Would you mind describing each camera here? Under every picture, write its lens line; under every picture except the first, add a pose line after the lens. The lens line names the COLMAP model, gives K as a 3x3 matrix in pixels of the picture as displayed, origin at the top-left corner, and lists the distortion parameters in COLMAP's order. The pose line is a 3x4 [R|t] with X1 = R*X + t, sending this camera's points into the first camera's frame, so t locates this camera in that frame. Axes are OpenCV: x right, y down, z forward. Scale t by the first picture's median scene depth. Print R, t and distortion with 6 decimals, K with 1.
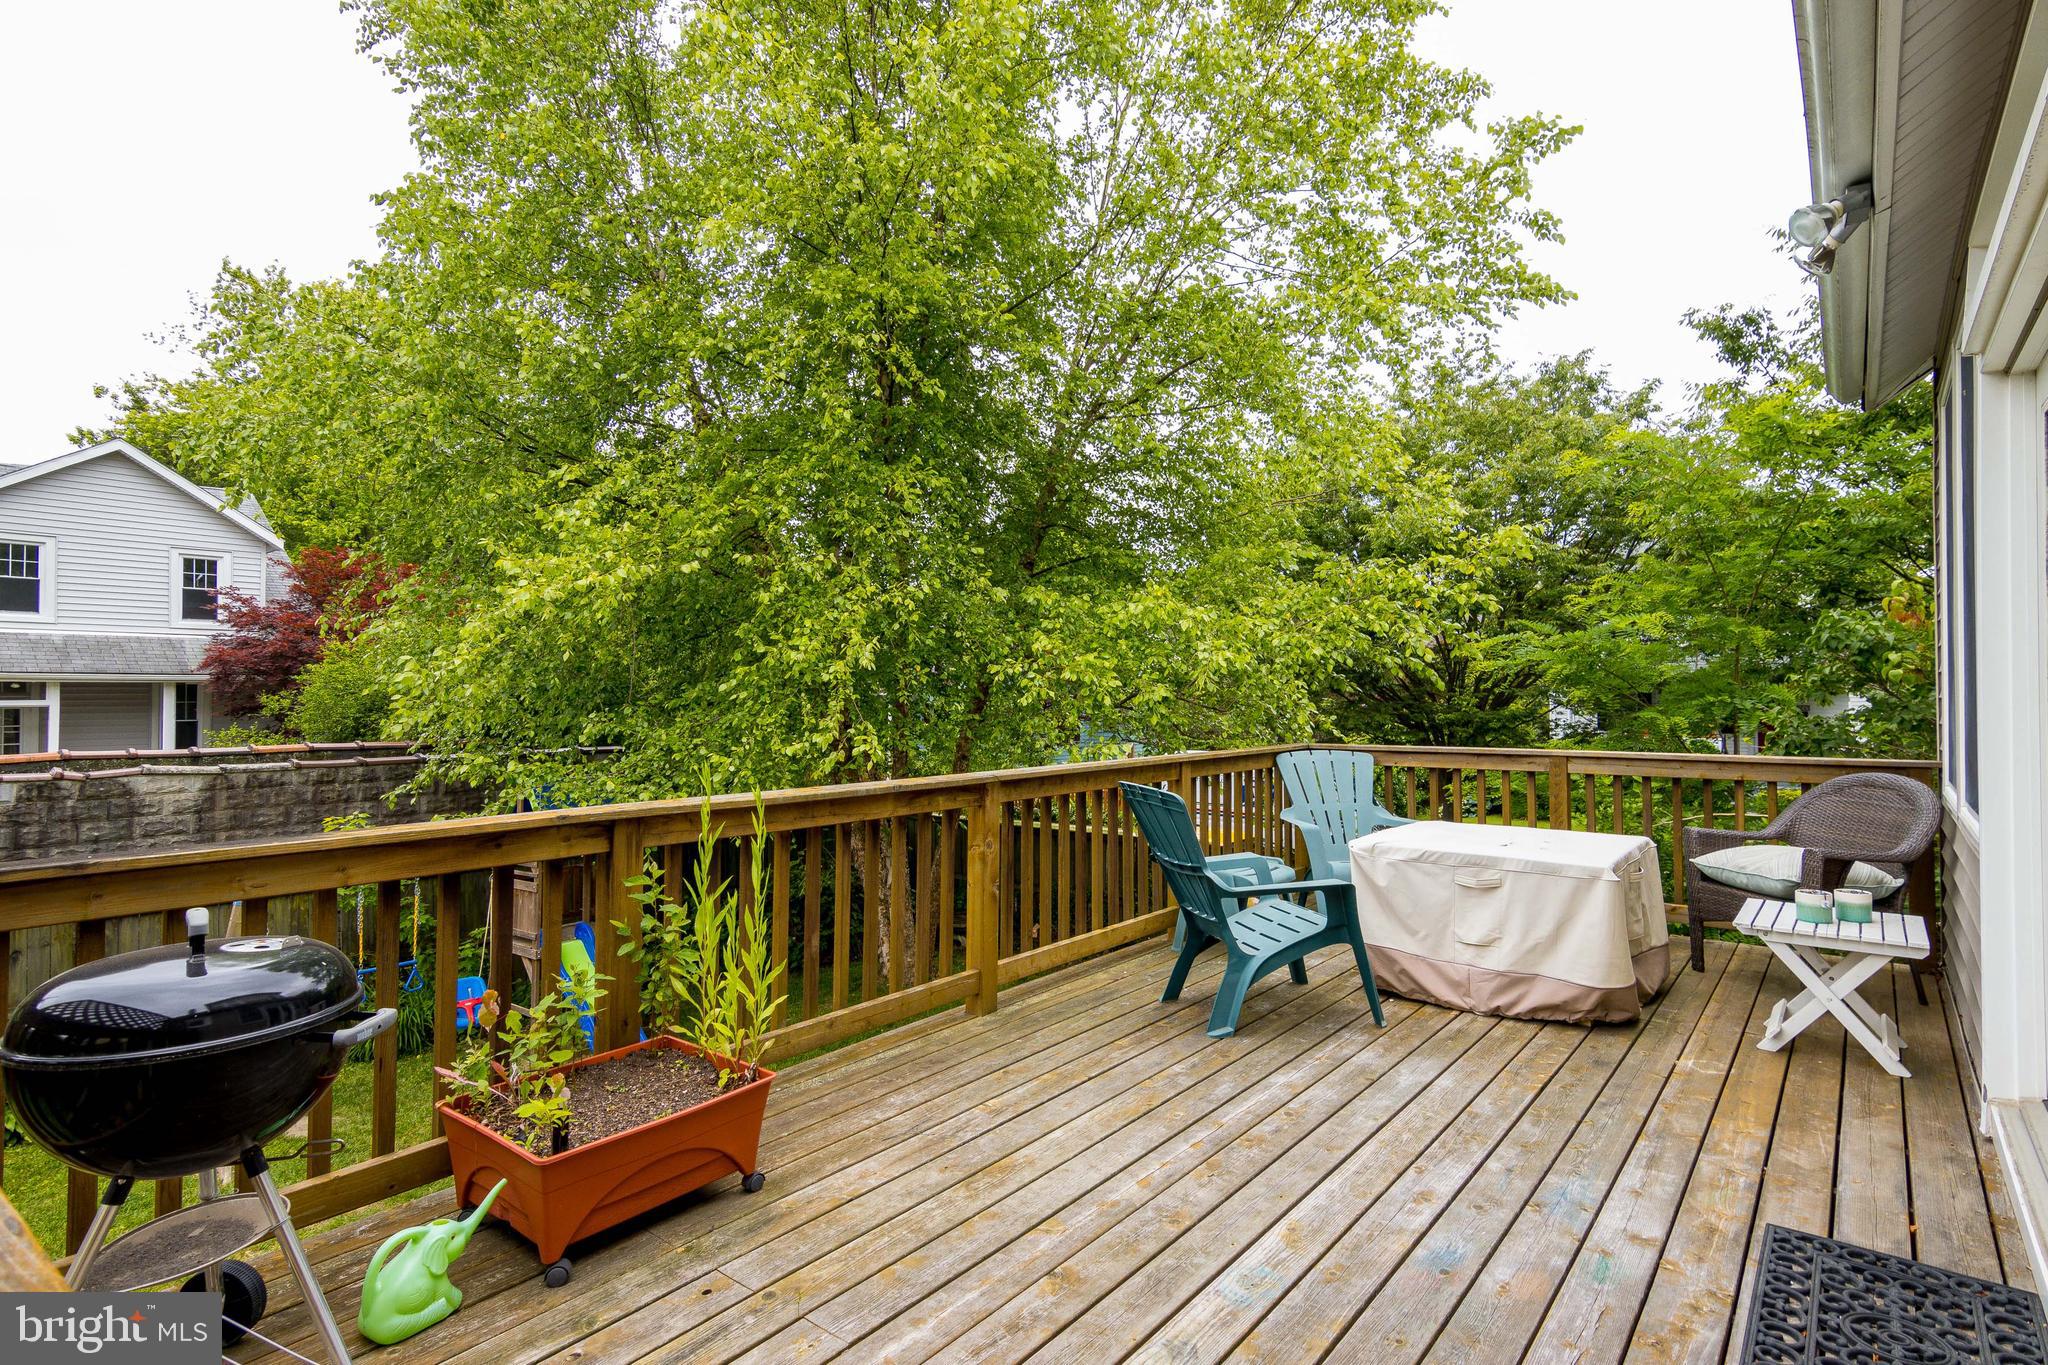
lens RADIAL K [[1035.1, 0, 1027.2], [0, 1035.1, 674.9], [0, 0, 1]] dist [0.015571, -0.001446]
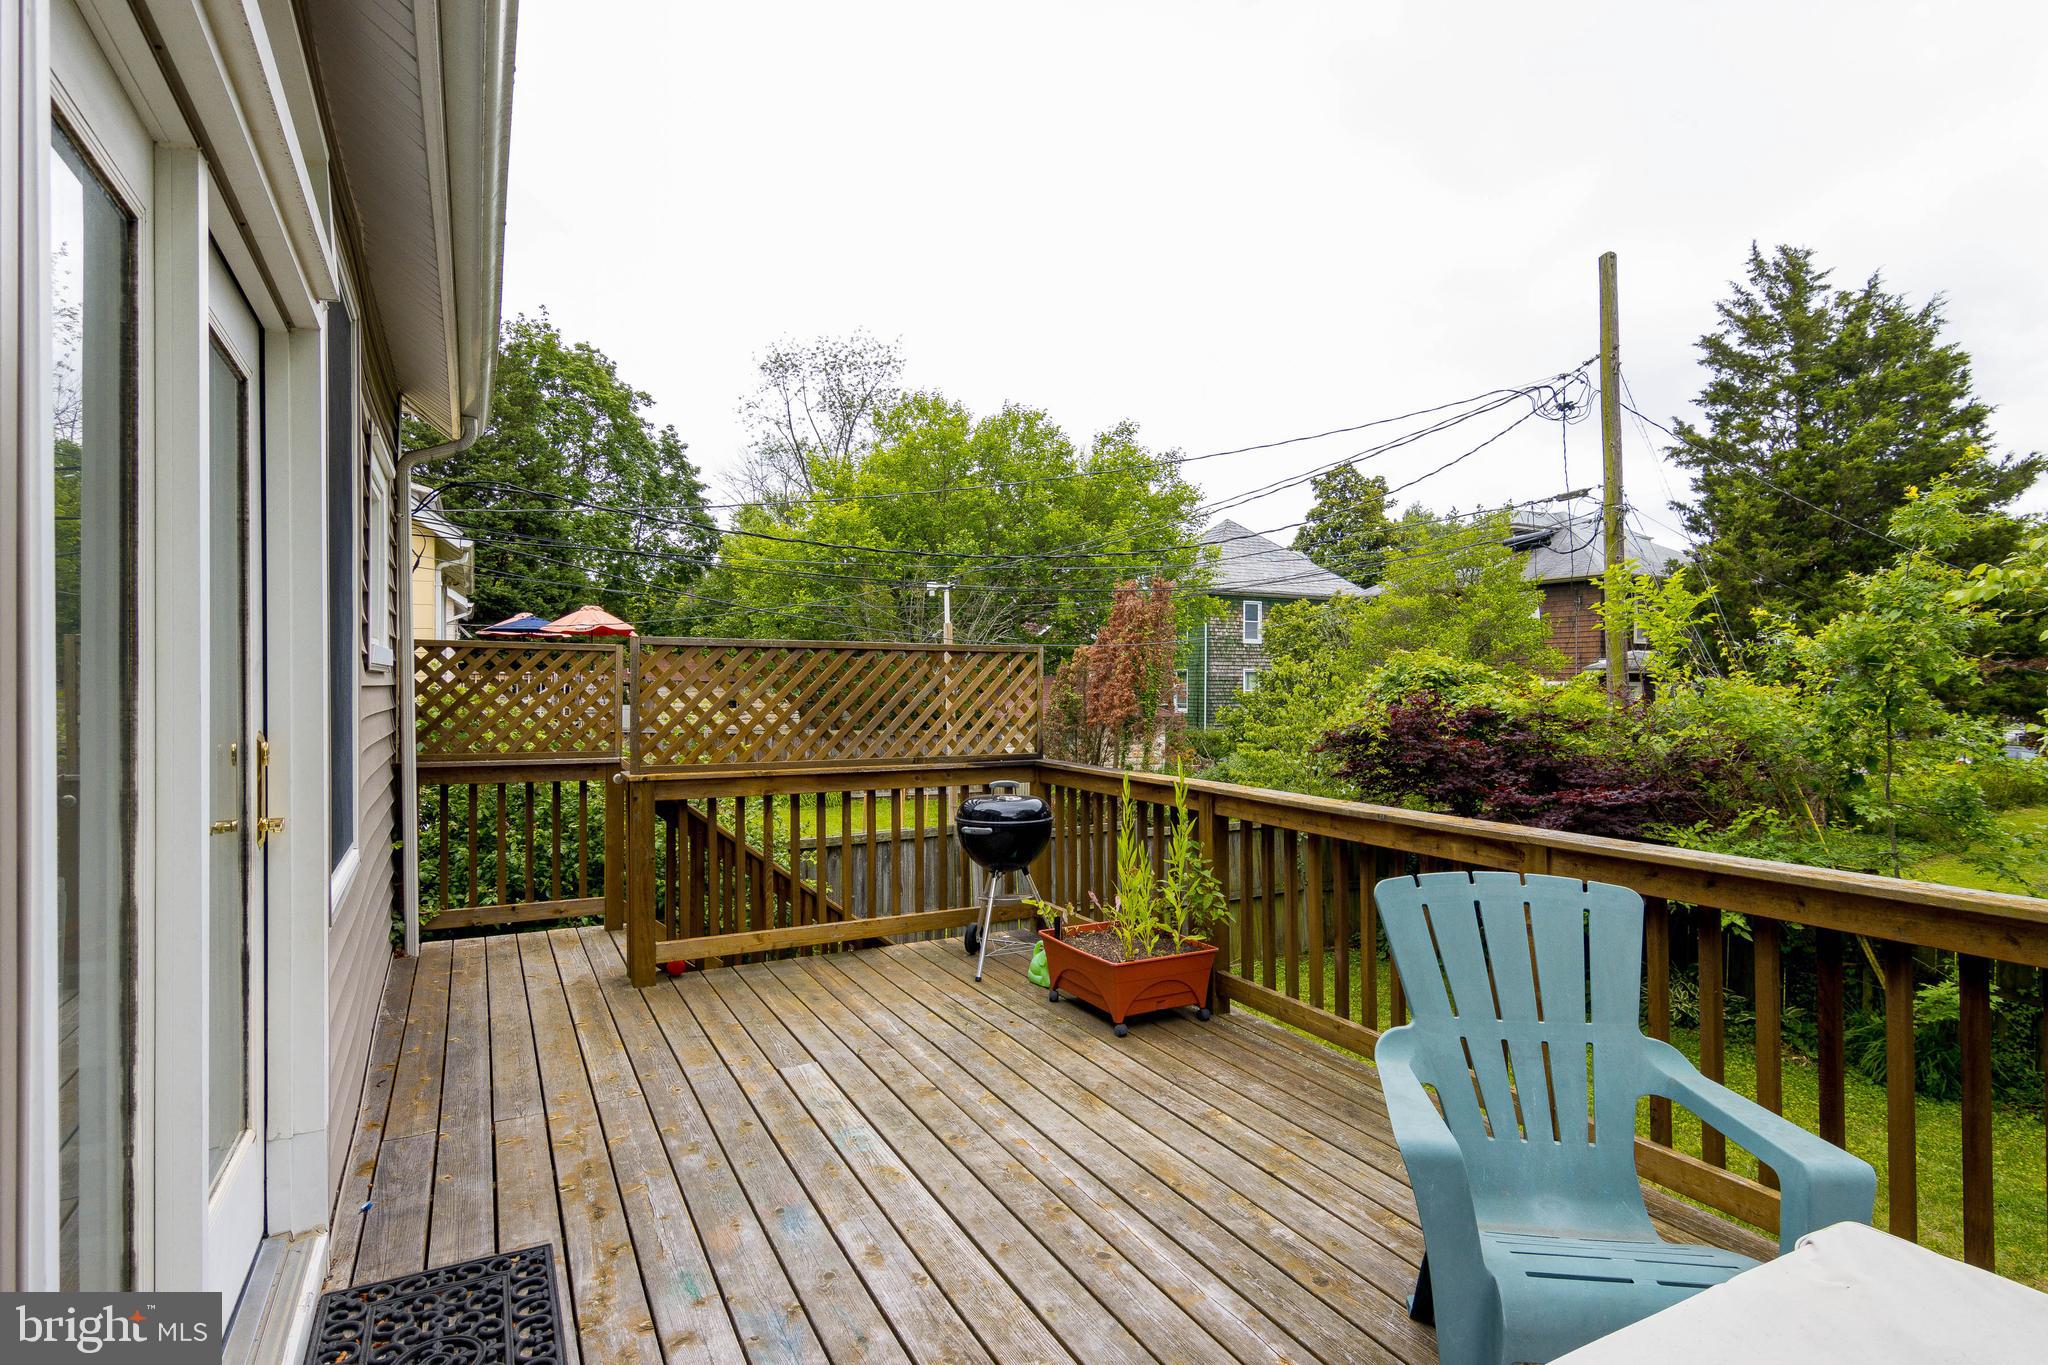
lens RADIAL K [[1035.1, 0, 1013.7], [0, 1035.1, 679.1], [0, 0, 1]] dist [0.015571, -0.001446]
pose [[-0.402293, -0.000487, -0.915511, 0.891793], [0.010436, 0.999932, -0.005118, -0.009332], [0.915452, -0.011613, -0.402261, 1.122437]]
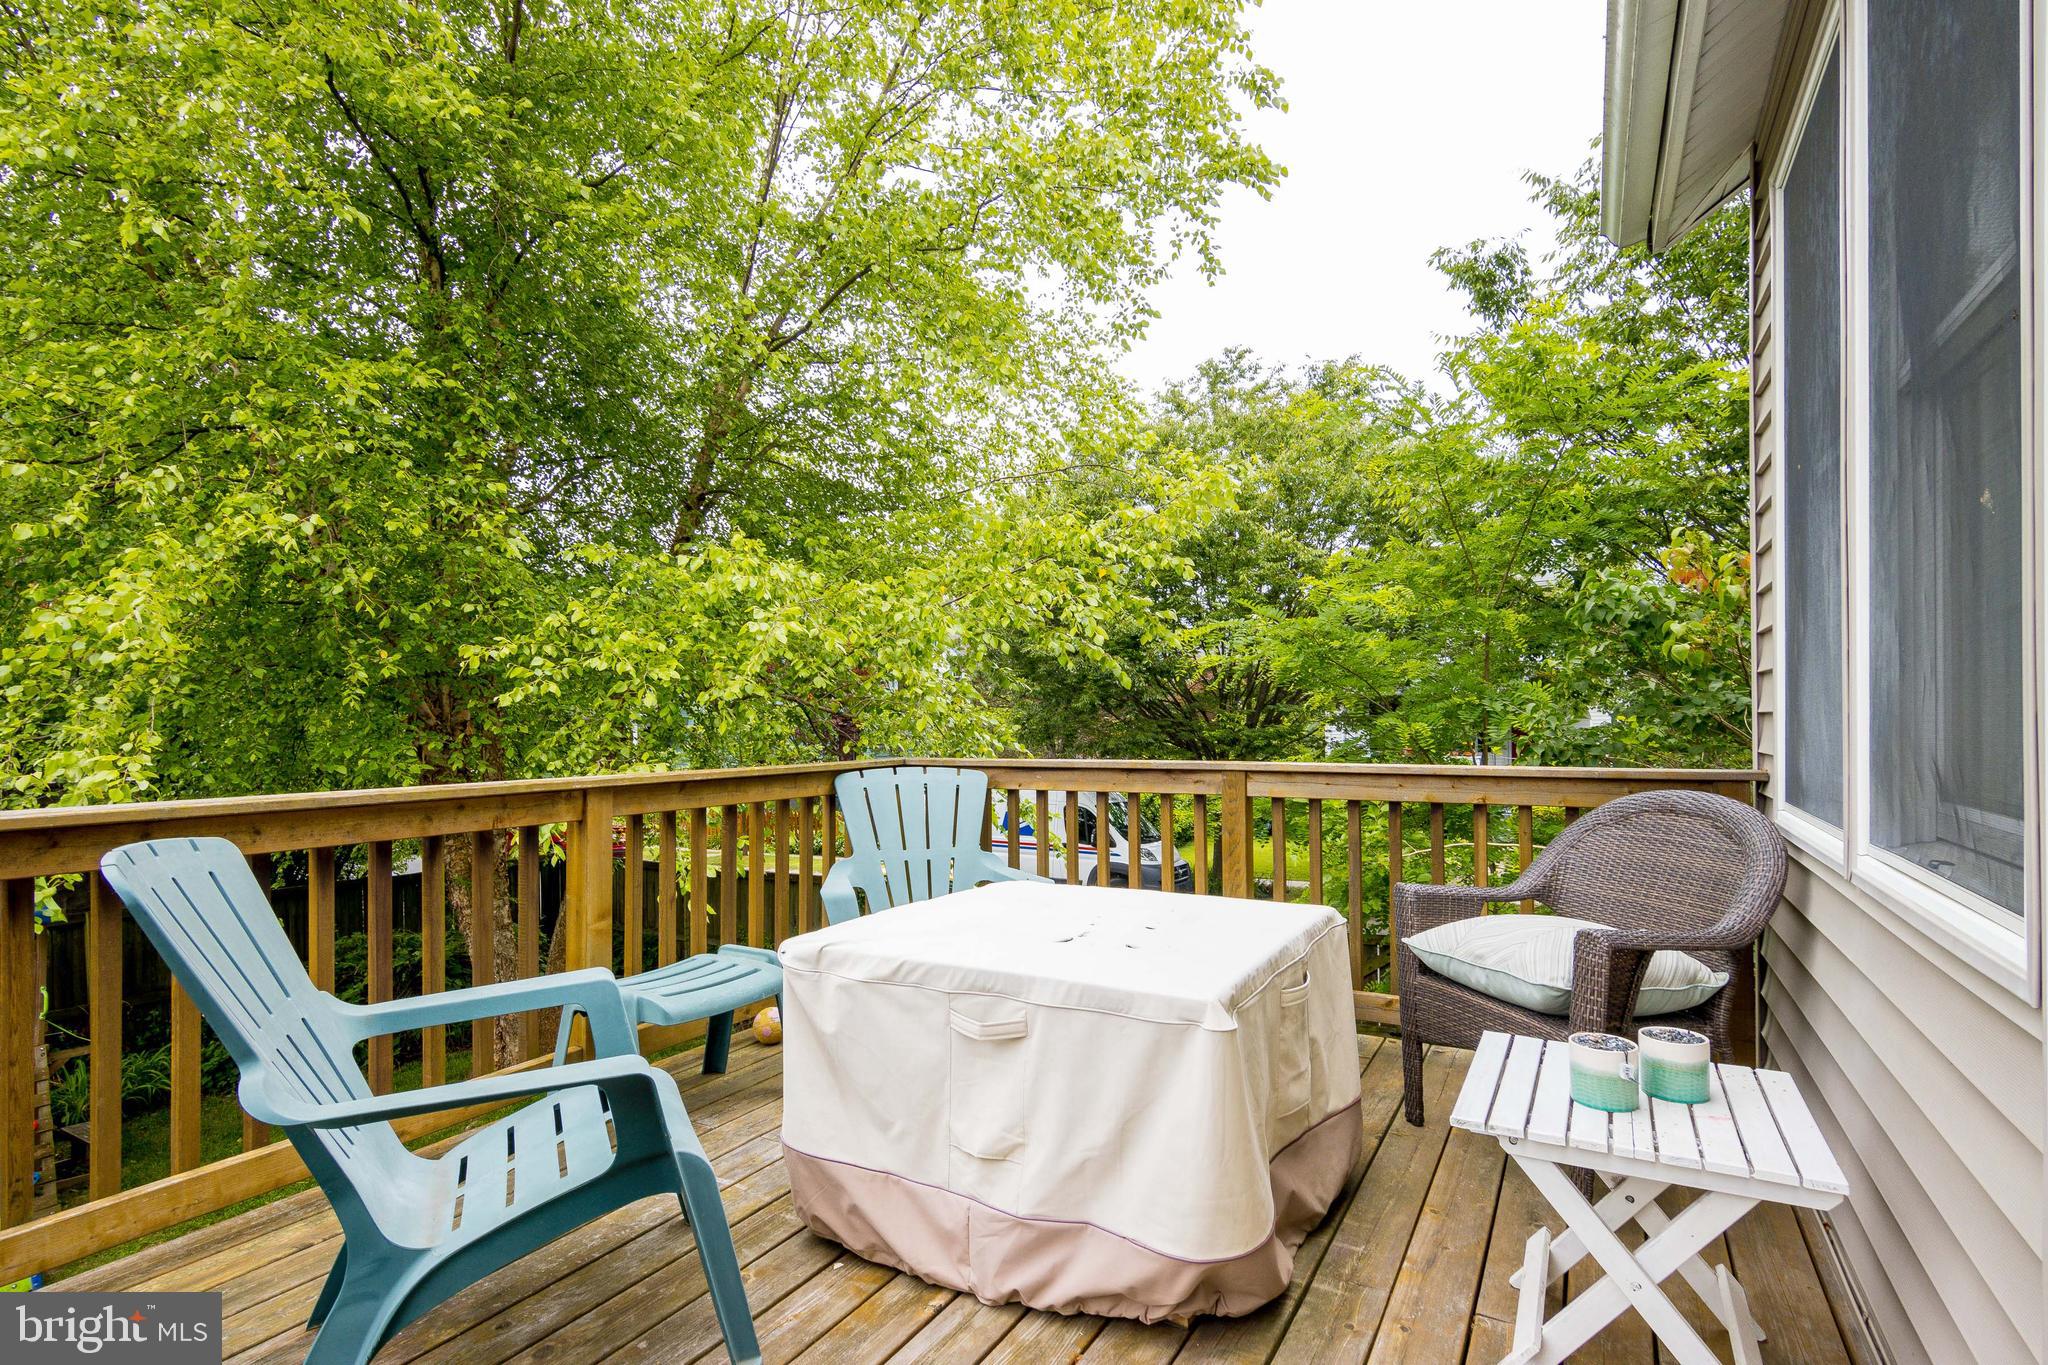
lens RADIAL K [[1035.1, 0, 1029.5], [0, 1035.1, 704.4], [0, 0, 1]] dist [0.015571, -0.001446]
pose [[0.984672, 0.000240, 0.174416, 0.333469], [-0.000830, 0.999994, 0.003311, 0.041652], [-0.174414, -0.003405, 0.984667, 0.467842]]
